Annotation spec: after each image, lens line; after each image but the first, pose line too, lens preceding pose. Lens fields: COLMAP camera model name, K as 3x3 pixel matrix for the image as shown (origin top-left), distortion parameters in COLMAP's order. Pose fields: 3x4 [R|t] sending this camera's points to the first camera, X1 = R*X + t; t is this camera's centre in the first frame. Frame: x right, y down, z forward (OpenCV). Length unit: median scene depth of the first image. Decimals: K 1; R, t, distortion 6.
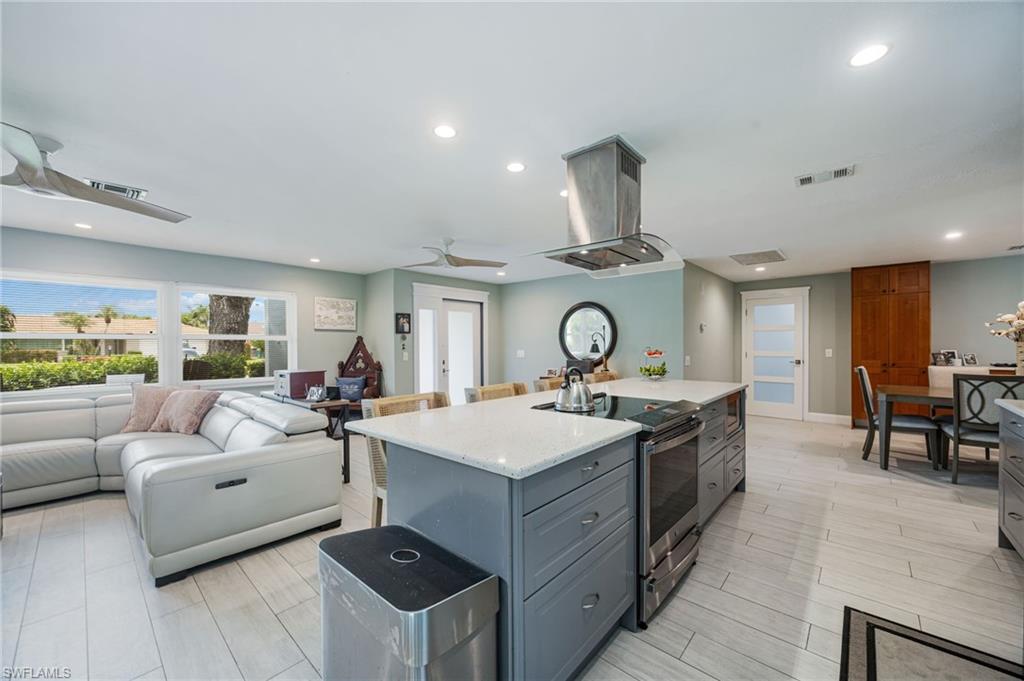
lens RADIAL K [[392.2, 0, 512.1], [0, 392.2, 345.7], [0, 0, 1]] dist [-0.002548, -0.000100]
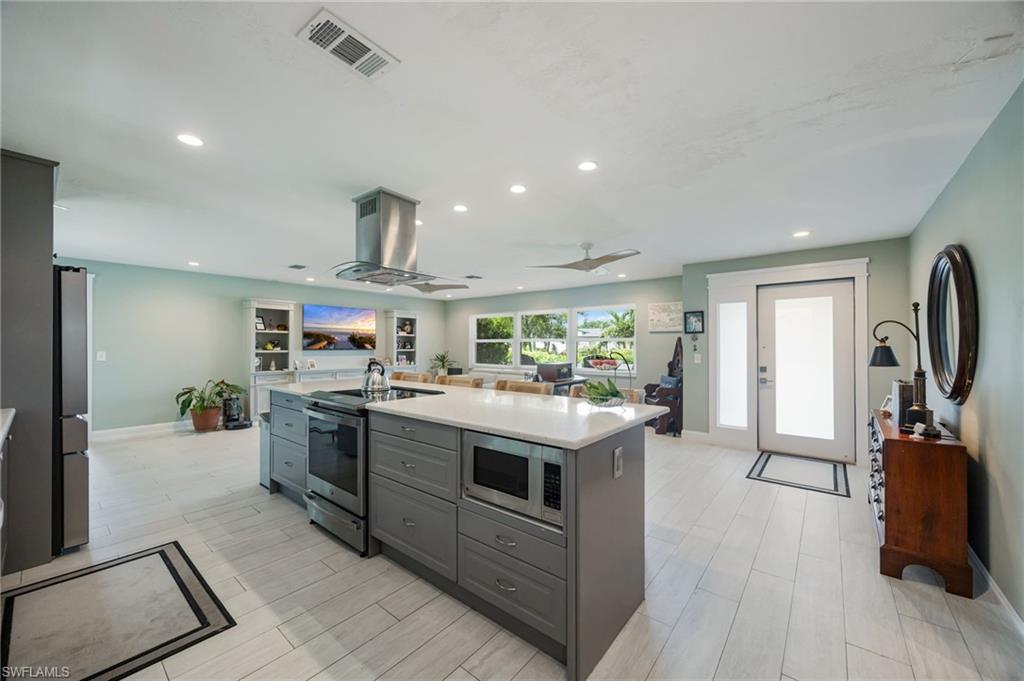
lens RADIAL K [[392.2, 0, 514.8], [0, 392.2, 343.6], [0, 0, 1]] dist [-0.002548, -0.000100]
pose [[0.046473, -0.000421, -0.998919, 0.617474], [-0.005815, 0.999983, -0.000692, -0.004866], [0.998903, 0.005841, 0.046469, 0.549027]]
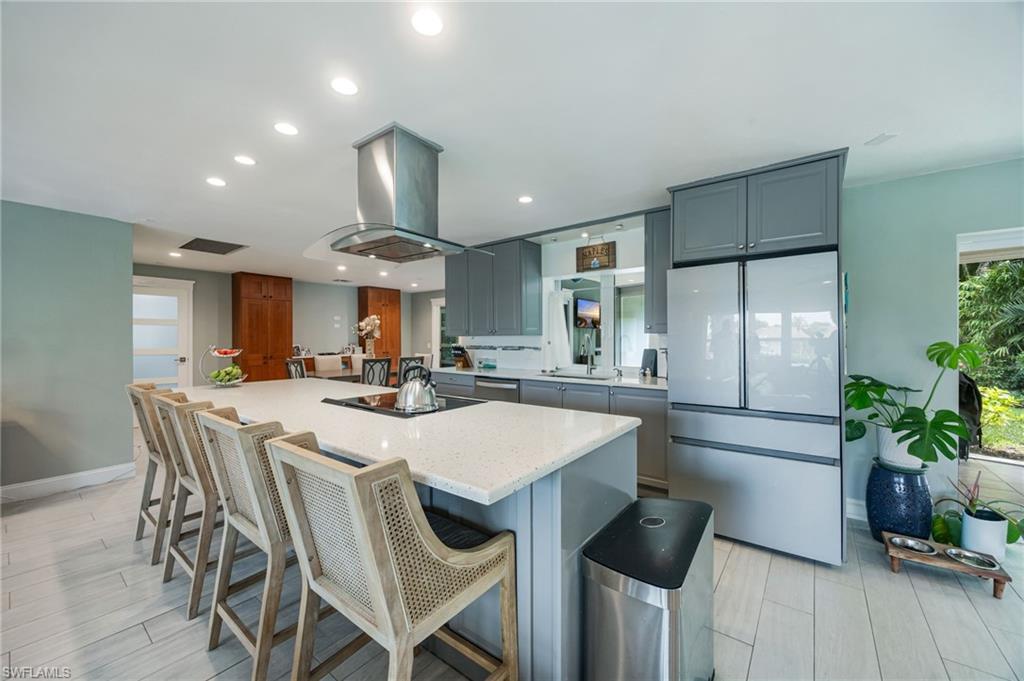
lens RADIAL K [[392.2, 0, 514.1], [0, 392.2, 340.9], [0, 0, 1]] dist [-0.002548, -0.000100]
pose [[-0.079850, -0.002236, 0.996804, -0.293369], [0.006398, 0.999976, 0.002756, -0.001321], [-0.996786, 0.006597, -0.079834, 0.314561]]
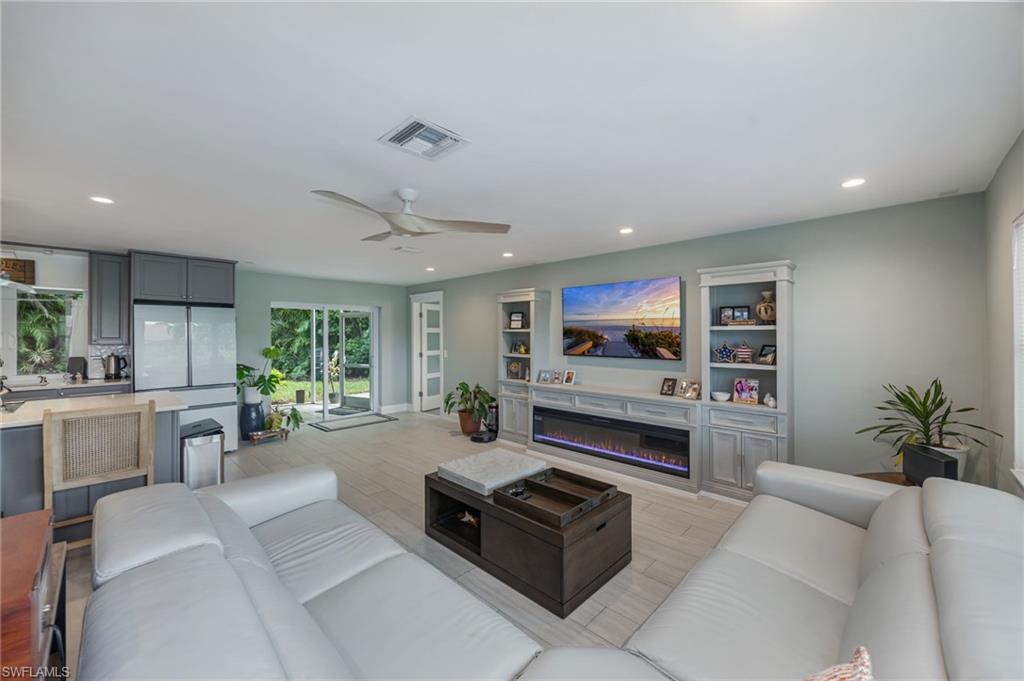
lens RADIAL K [[392.2, 0, 501.3], [0, 392.2, 335.1], [0, 0, 1]] dist [-0.002548, -0.000100]
pose [[-0.998550, 0.005452, 0.053551, -0.564253], [0.005575, 0.999982, 0.002131, -0.026875], [-0.053539, 0.002426, -0.998563, 0.795462]]
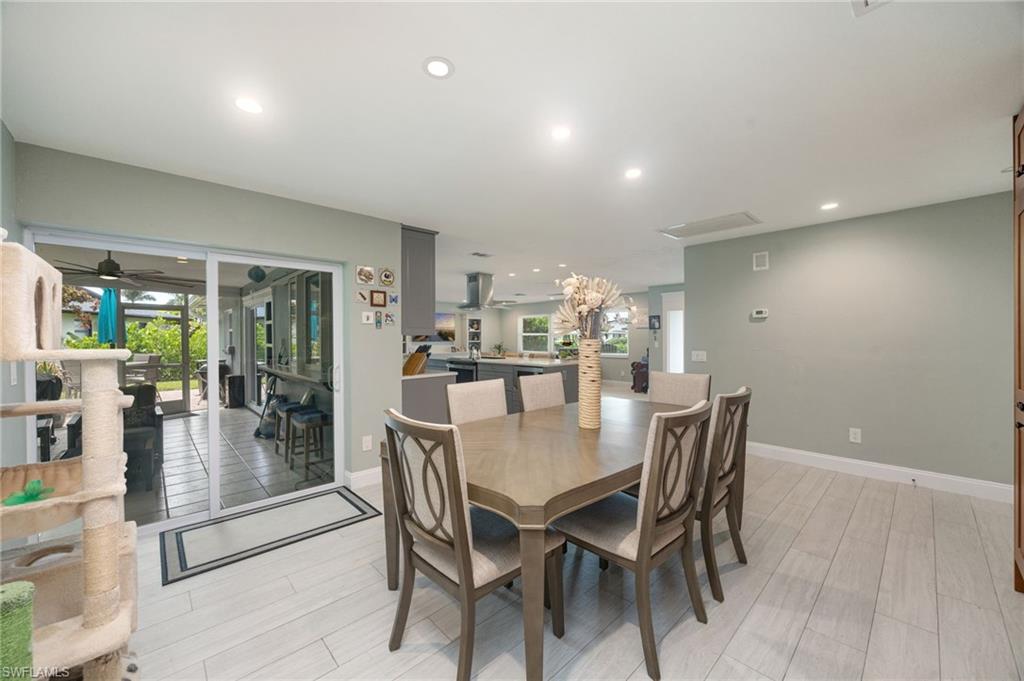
lens RADIAL K [[392.2, 0, 511.3], [0, 392.2, 339.5], [0, 0, 1]] dist [-0.002548, -0.000100]
pose [[-0.091212, 0.008172, -0.995798, 1.251869], [0.001018, 0.999967, 0.008113, -0.005173], [0.995831, -0.000274, -0.091218, 0.605161]]
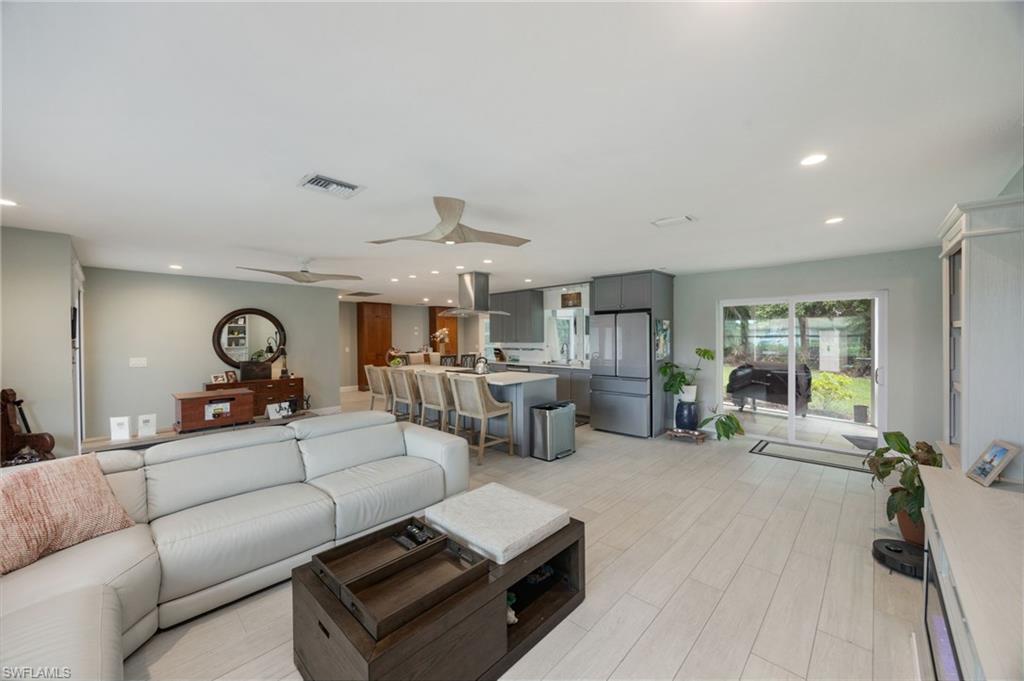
lens RADIAL K [[392.2, 0, 520.9], [0, 392.2, 335.5], [0, 0, 1]] dist [-0.002548, -0.000100]
pose [[0.003727, 0.006275, 0.999973, -0.906692], [0.008814, 0.999941, -0.006308, -0.025690], [-0.999954, 0.008838, 0.003671, 0.273423]]
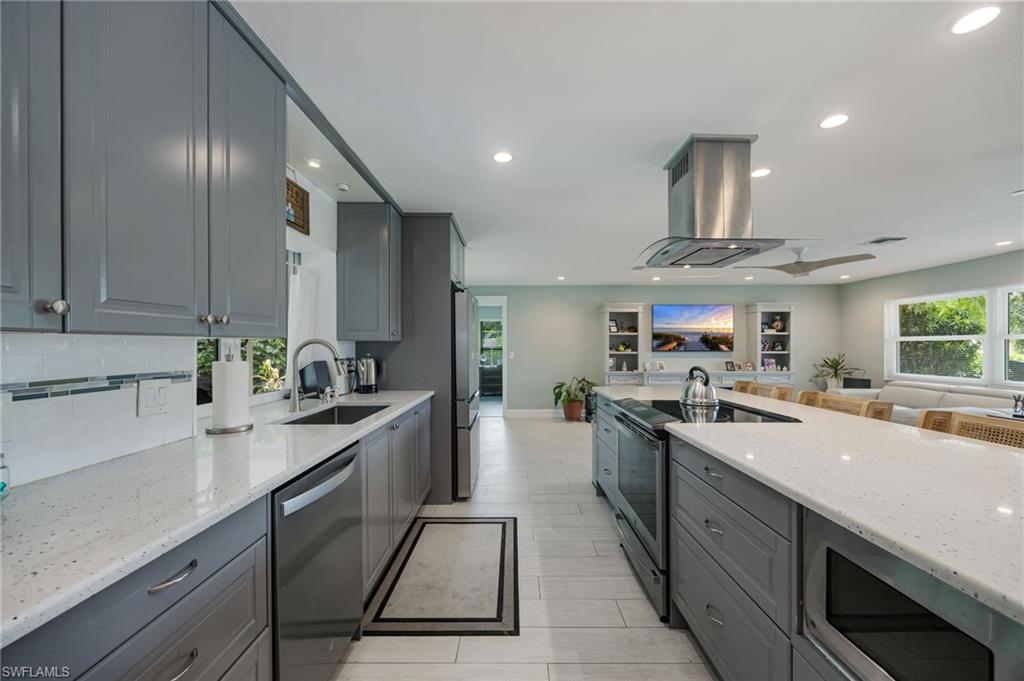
lens RADIAL K [[392.2, 0, 509.8], [0, 392.2, 347.1], [0, 0, 1]] dist [-0.002548, -0.000100]
pose [[-0.750751, 0.006522, -0.660554, 0.496258], [0.003438, 0.999976, 0.005966, -0.003902], [0.660577, 0.002208, -0.750755, 0.565100]]
